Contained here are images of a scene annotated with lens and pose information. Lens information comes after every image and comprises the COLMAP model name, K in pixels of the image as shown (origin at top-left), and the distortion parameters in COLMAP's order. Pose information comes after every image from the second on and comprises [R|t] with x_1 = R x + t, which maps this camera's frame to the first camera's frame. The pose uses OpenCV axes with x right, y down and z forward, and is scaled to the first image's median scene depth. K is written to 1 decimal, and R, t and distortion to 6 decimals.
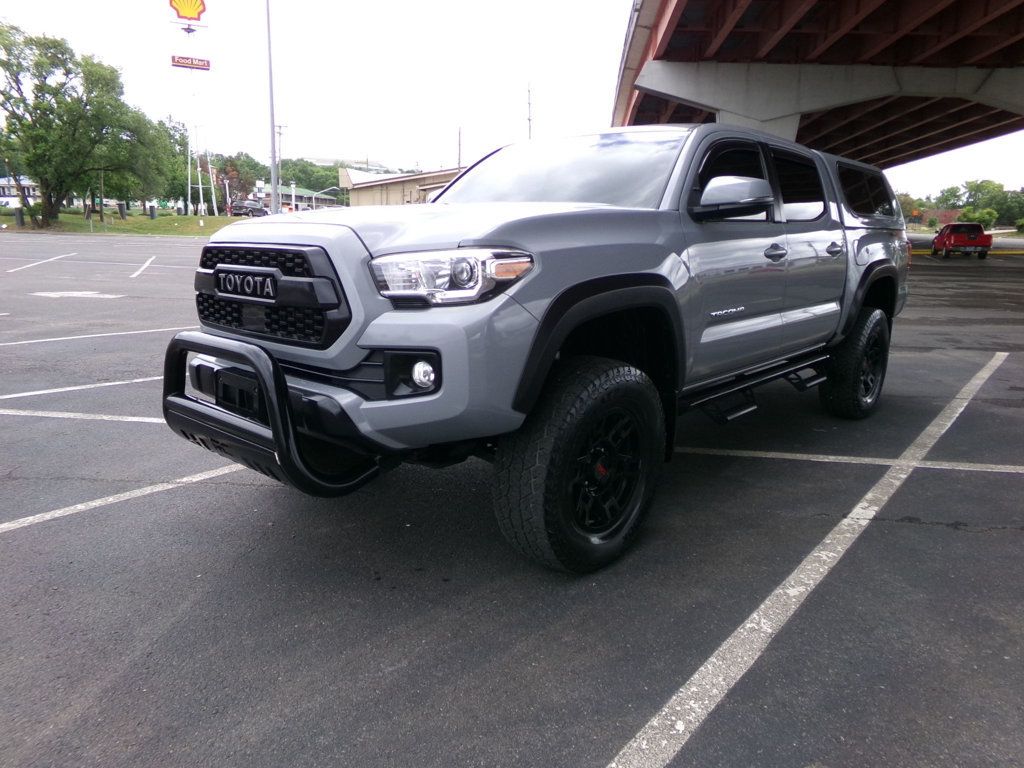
lens RADIAL K [[698.1, 0, 512.0], [0, 698.1, 384.0], [0, 0, 1]] dist [-0.003443, 0.023705]
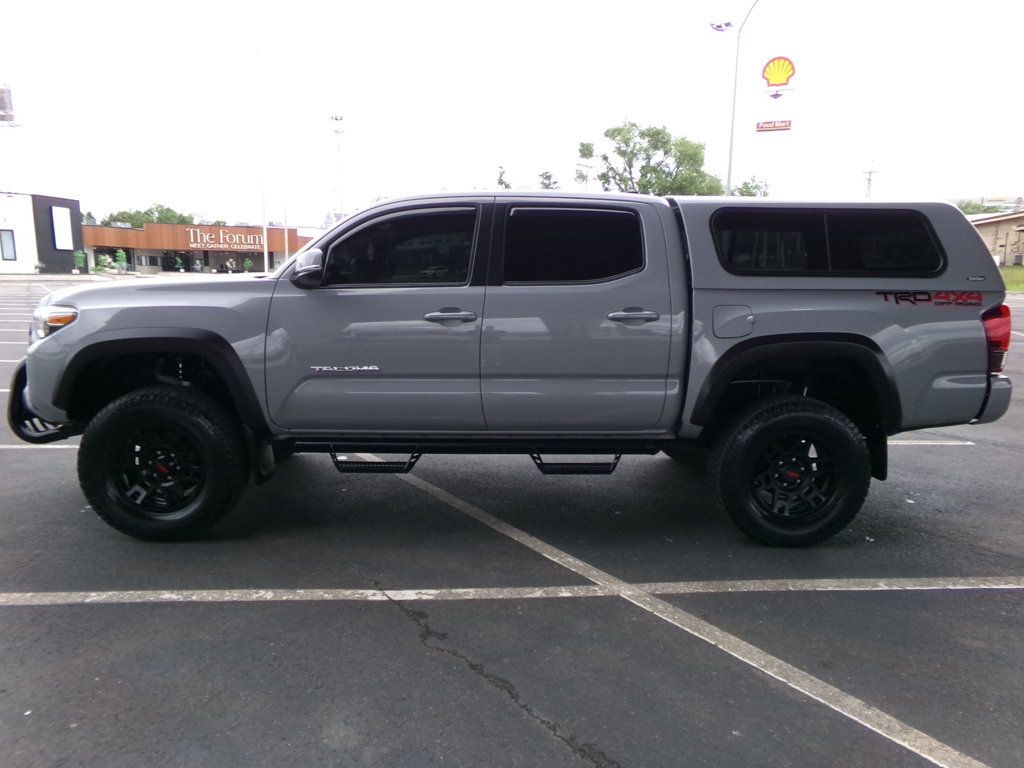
lens RADIAL K [[713.4, 0, 491.9], [0, 713.4, 352.6], [0, 0, 1]] dist [-0.003162, 0.032734]
pose [[0.678045, 0.067425, -0.731922, 0.980413], [-0.152353, 0.987050, -0.050211, -0.081175], [0.719058, 0.145556, 0.679536, 0.302731]]
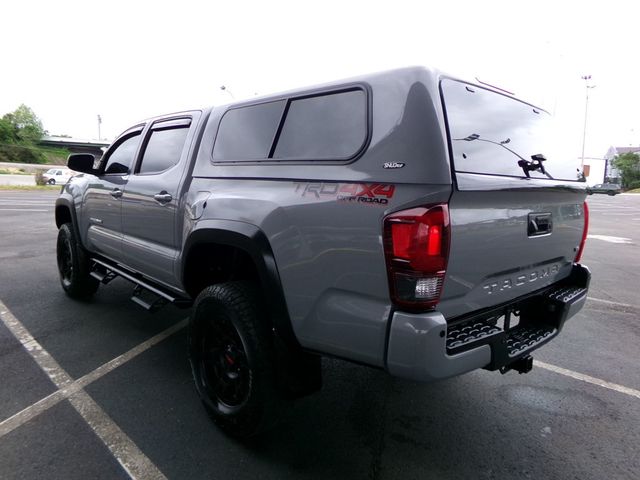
lens RADIAL K [[426.1, 0, 320.0], [0, 426.1, 240.0], [0, 0, 1]] dist [-0.003356, -0.001658]
pose [[-0.078538, 0.119751, -0.989693, 1.101519], [-0.245298, 0.959915, 0.135614, -0.276849], [0.966261, 0.253421, -0.046015, 1.281153]]
